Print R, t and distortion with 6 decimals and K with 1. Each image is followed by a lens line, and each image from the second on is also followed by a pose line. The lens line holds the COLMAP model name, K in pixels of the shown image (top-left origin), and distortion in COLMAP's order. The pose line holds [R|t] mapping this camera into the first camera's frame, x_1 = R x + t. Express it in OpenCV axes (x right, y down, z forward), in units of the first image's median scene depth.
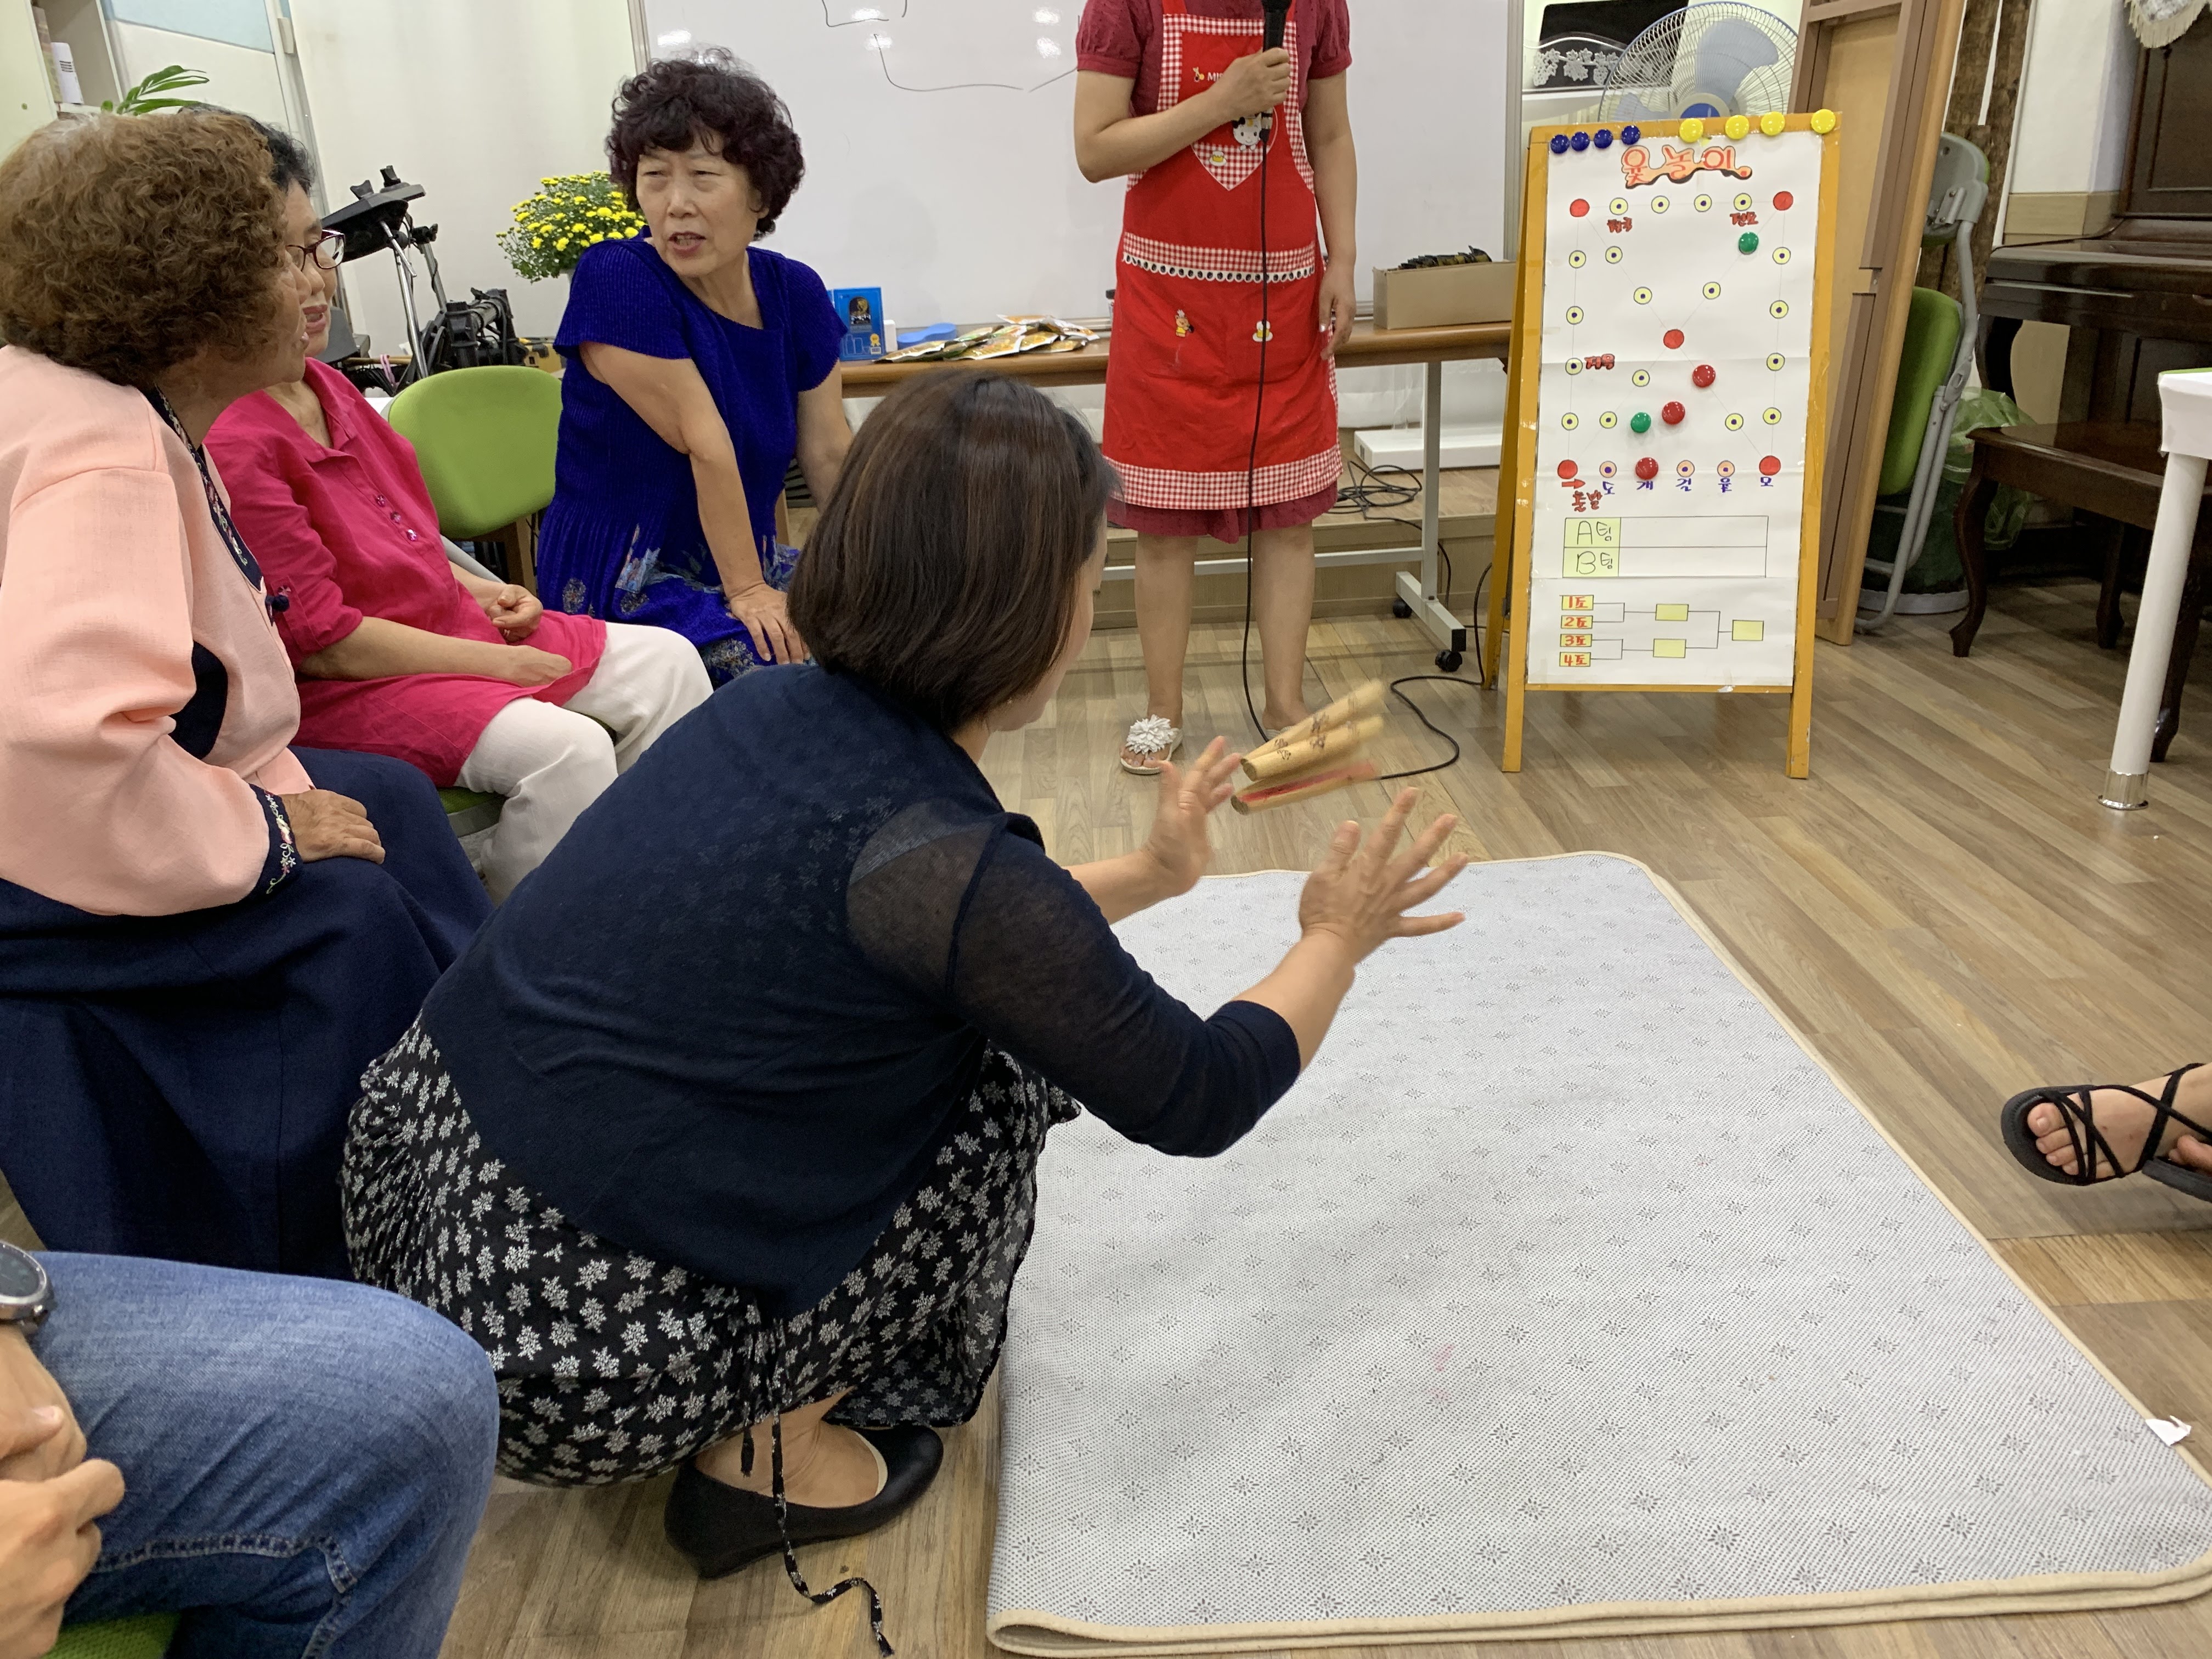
lens RADIAL K [[1688.2, 0, 1077.1], [0, 1688.2, 845.8], [0, 0, 1]] dist [0.018757, -0.037207]
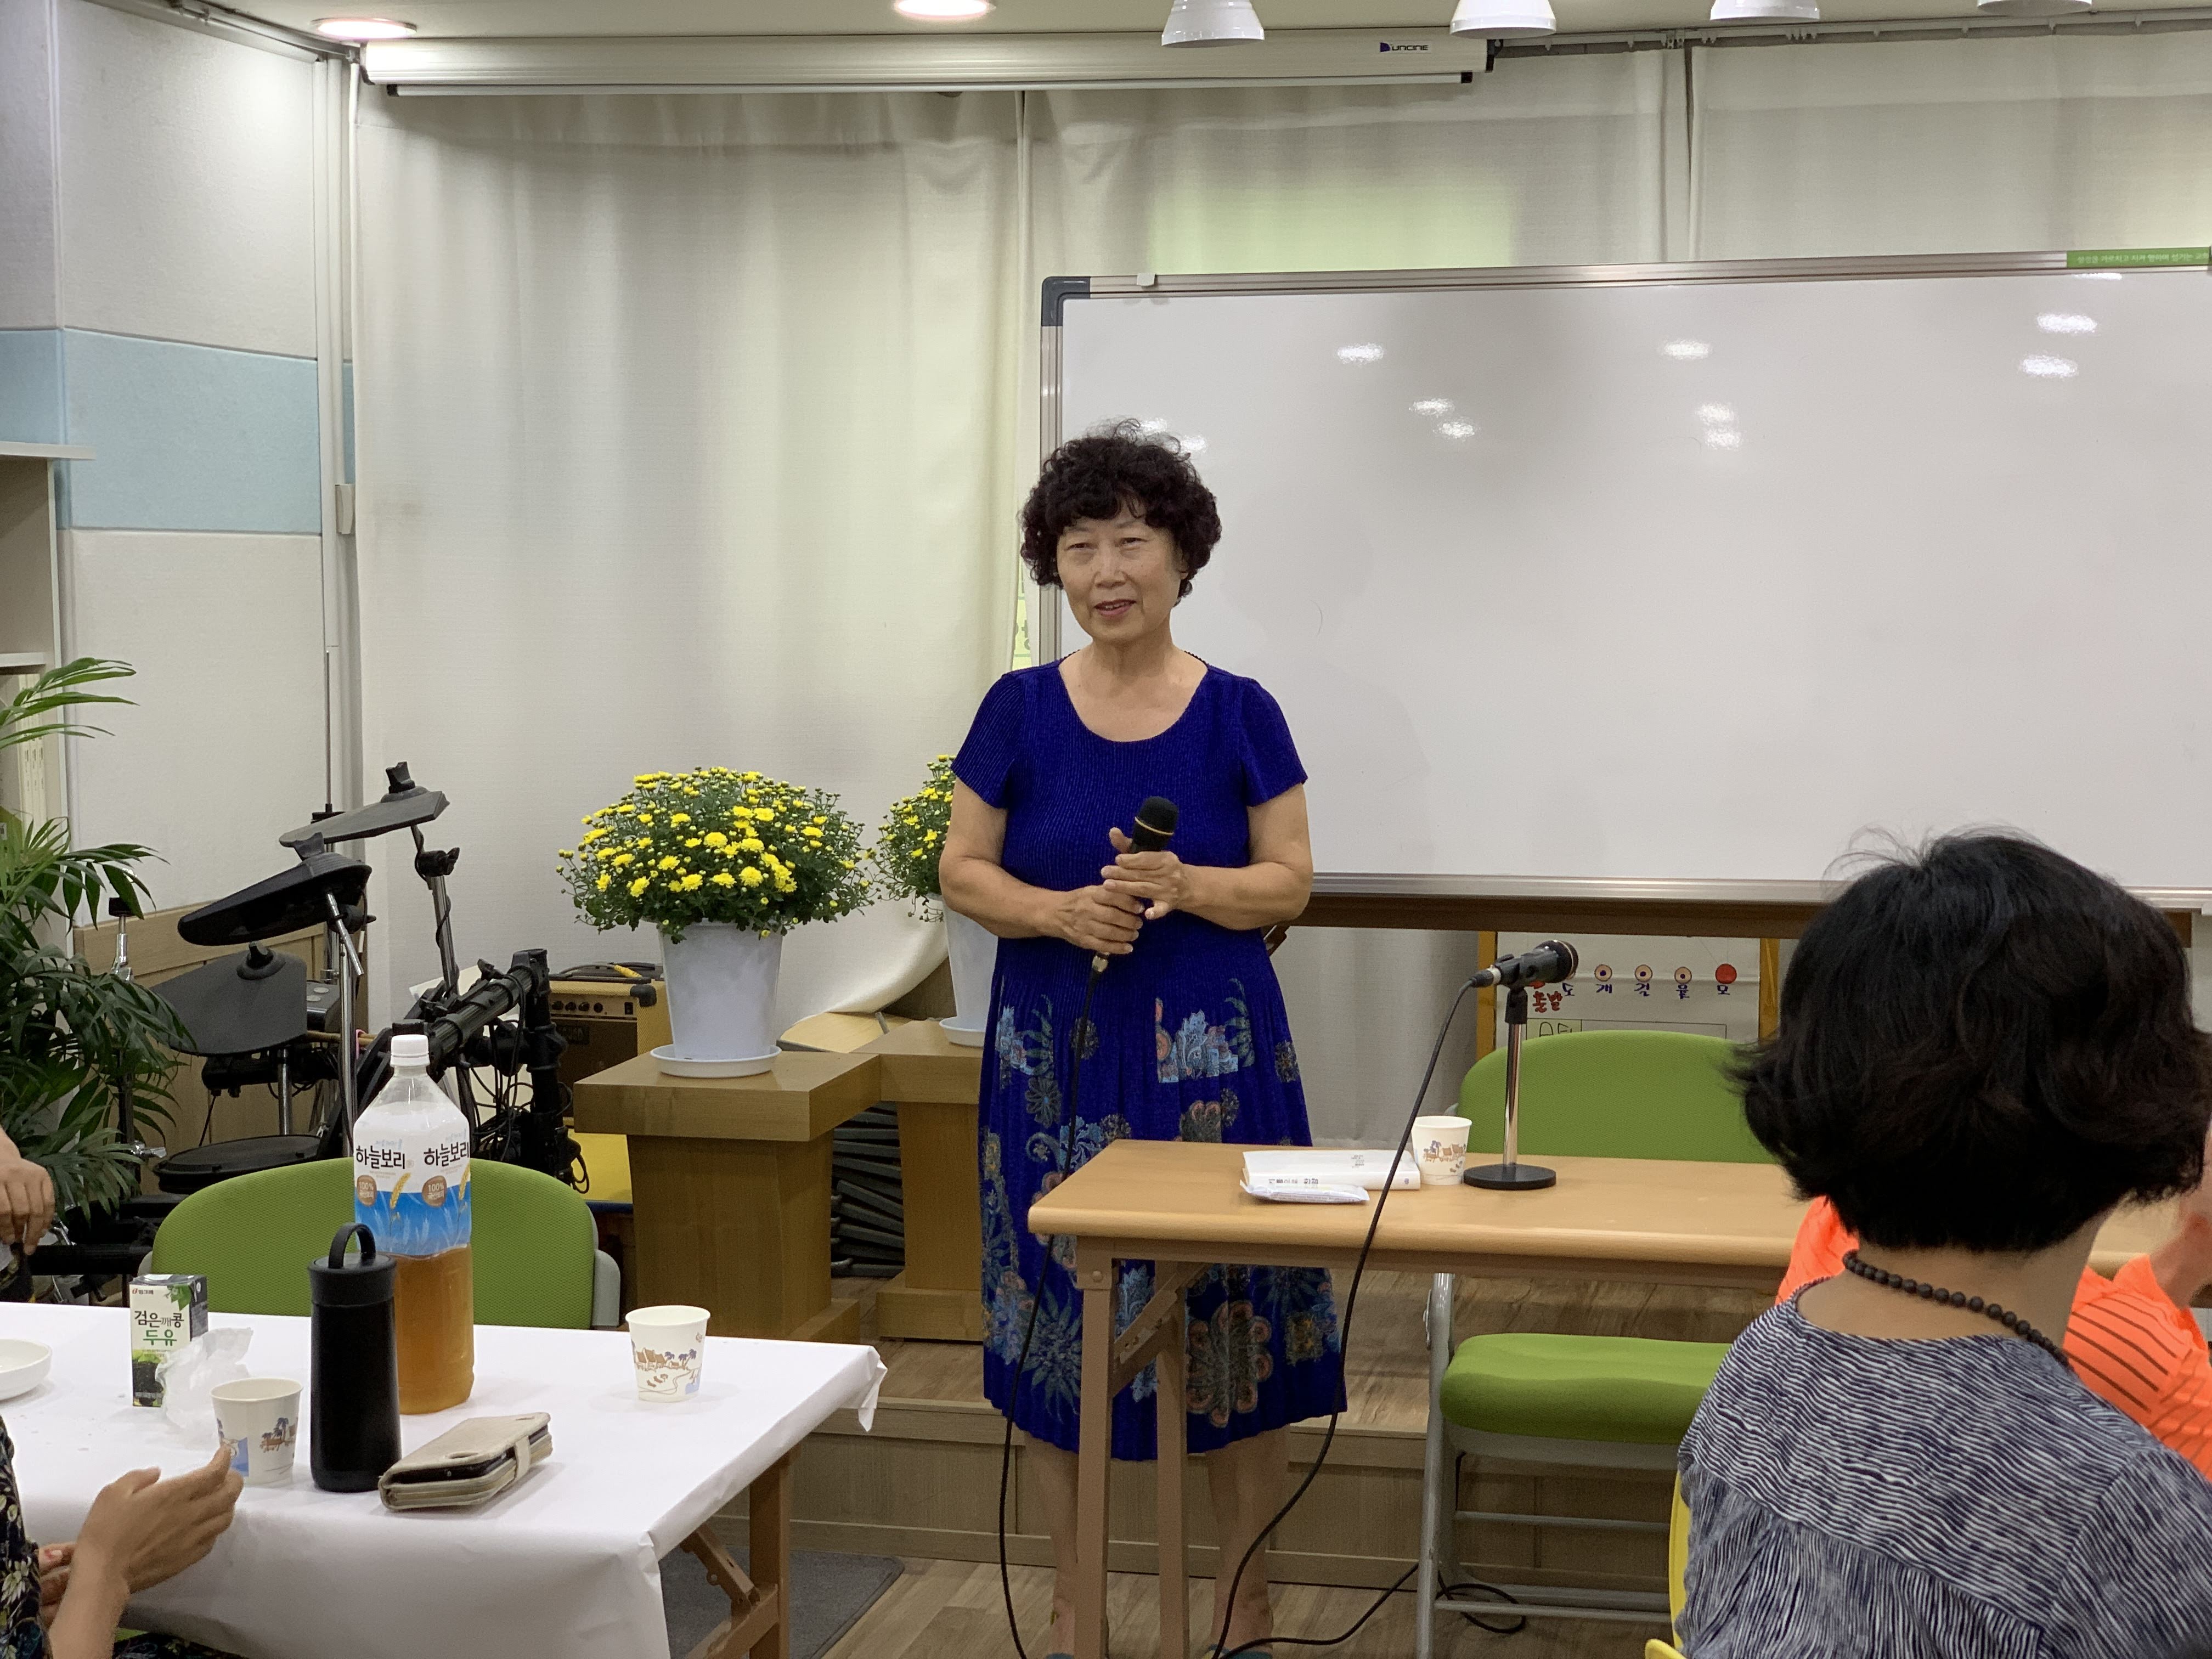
lens RADIAL K [[3348.2, 0, 1099.9], [0, 3348.2, 809.7], [0, 0, 1]] dist [0.006150, 0.000000]
pose [[0.967293, 0.068040, -0.244368, 0.207043], [-0.131806, 0.957910, -0.255021, -0.110173], [0.216731, 0.278889, 0.935547, -0.174588]]
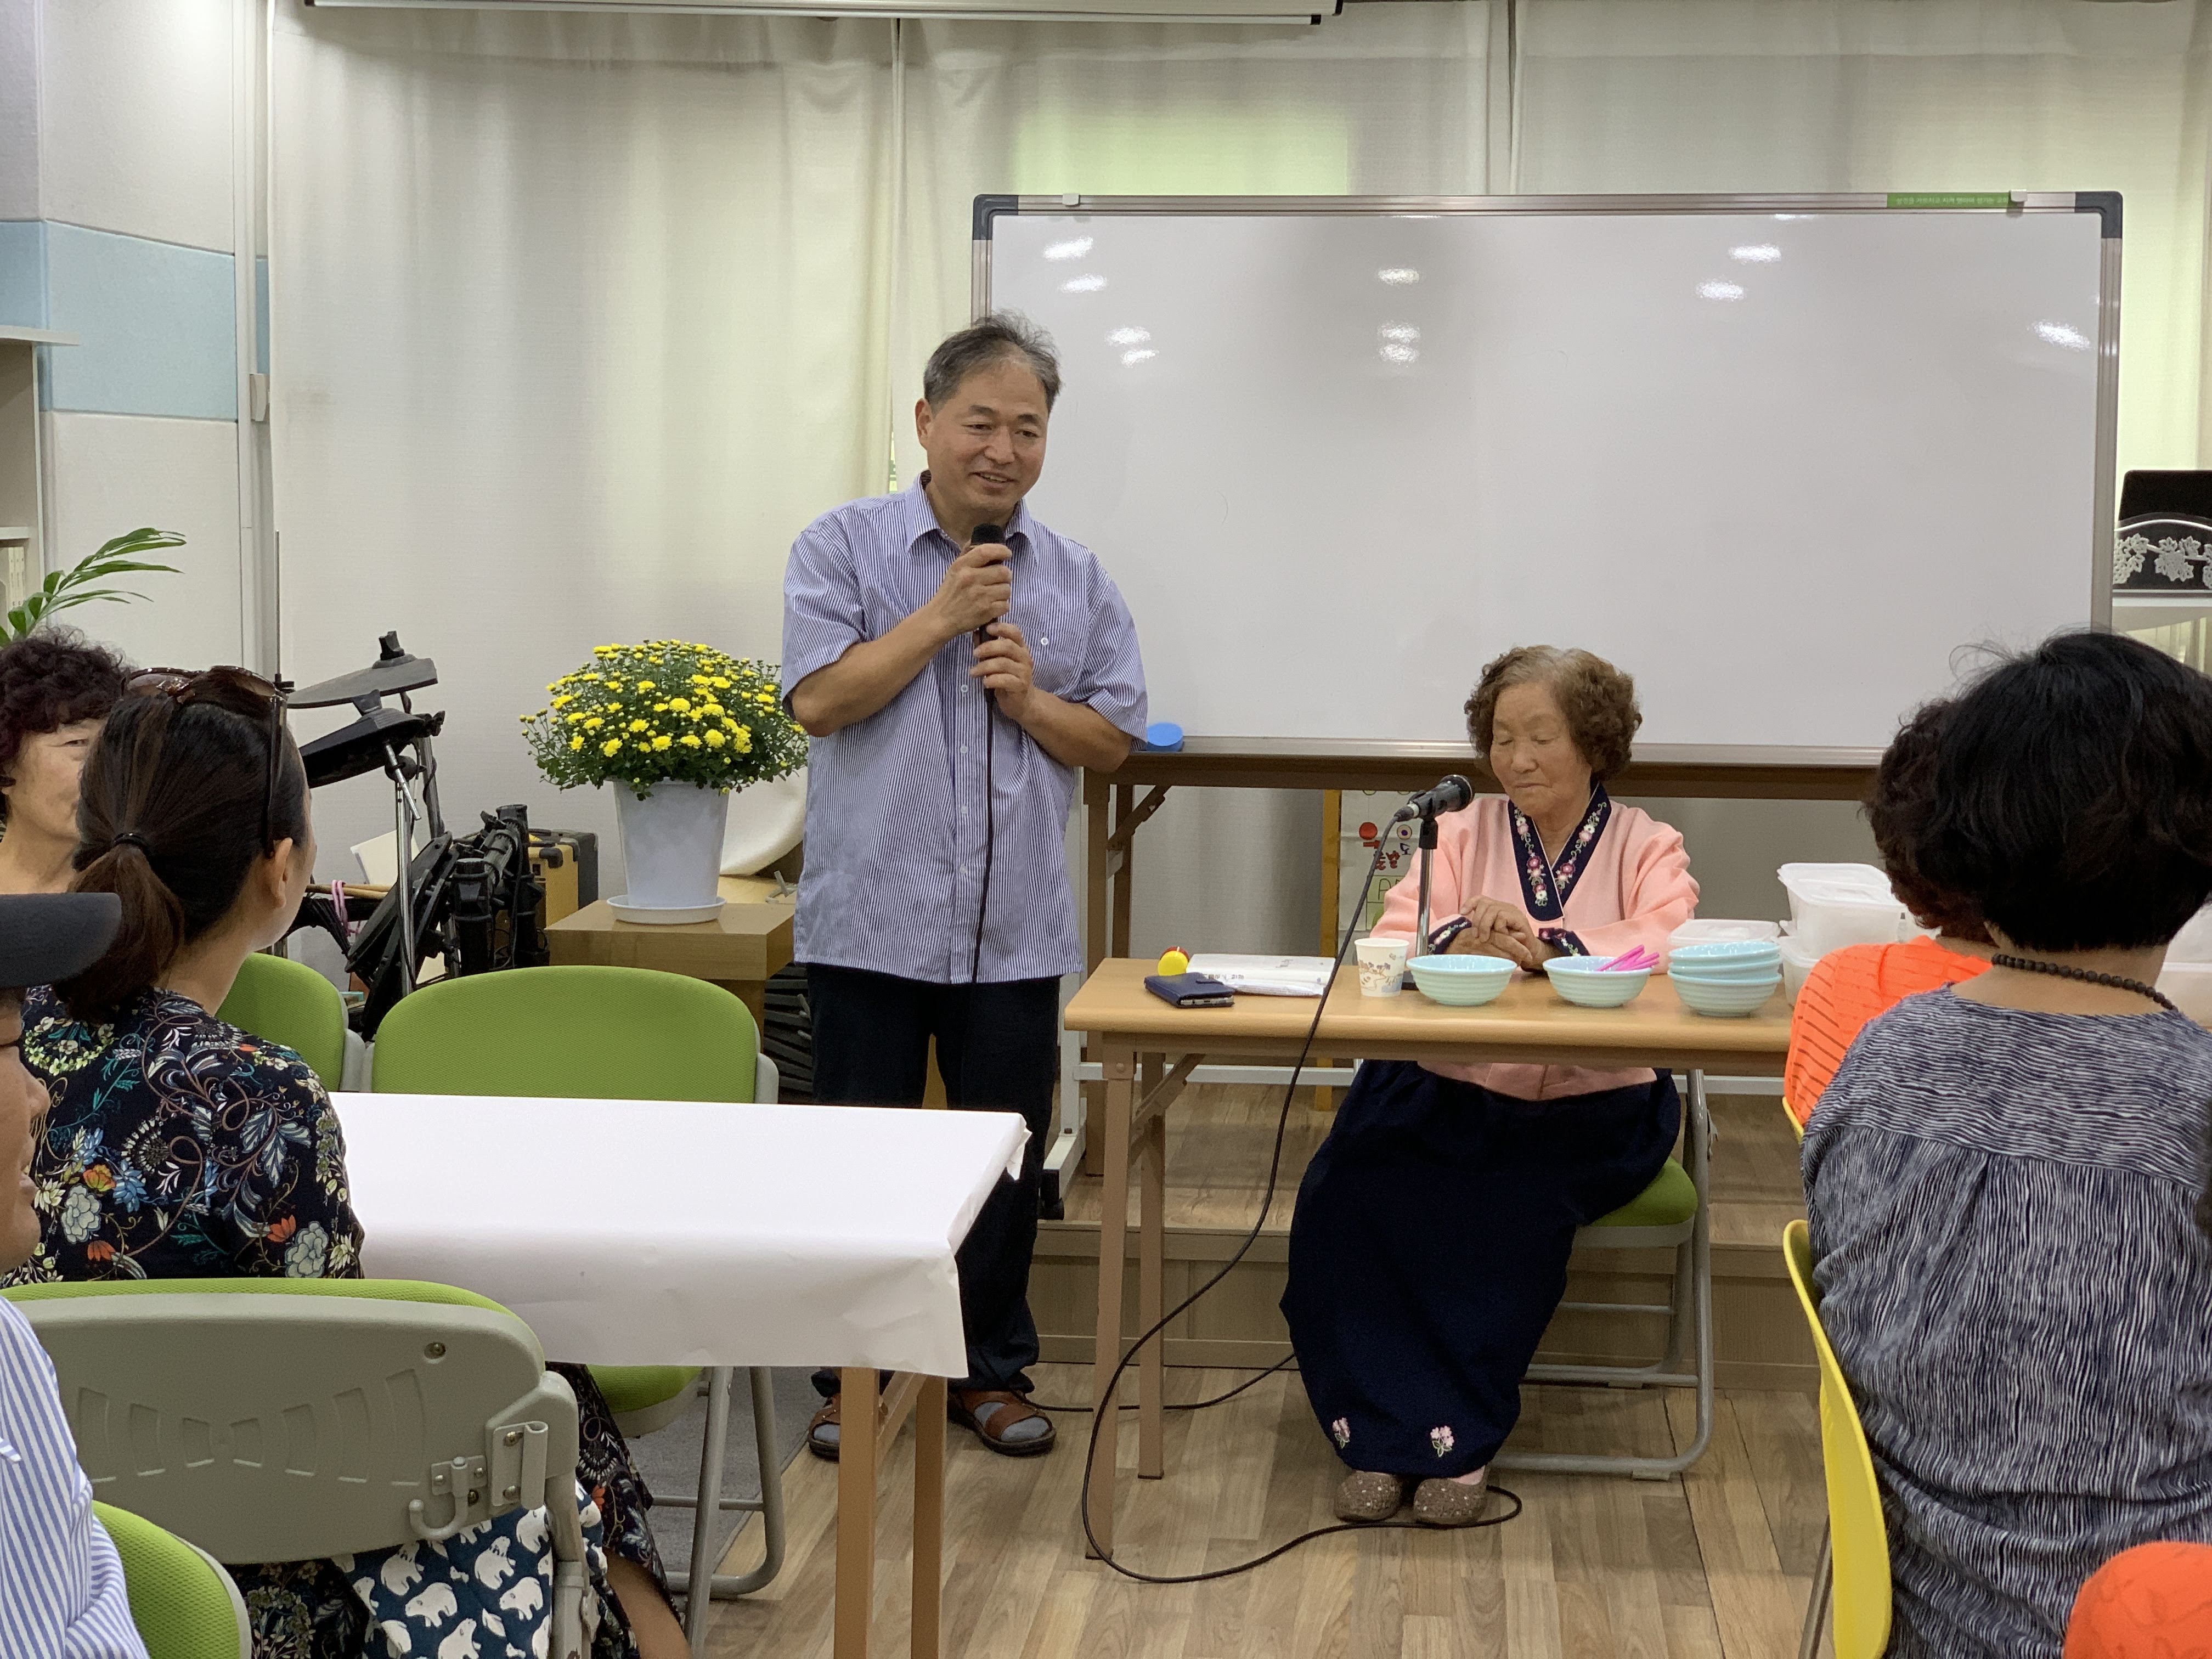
lens RADIAL K [[3348.2, 0, 1074.3], [0, 3348.2, 831.8], [0, 0, 1]] dist [0.006150, 0.000000]
pose [[0.990309, 0.075355, -0.116658, 0.053851], [-0.101723, 0.965455, -0.239896, -0.018728], [0.094550, 0.249438, 0.963764, -0.360371]]
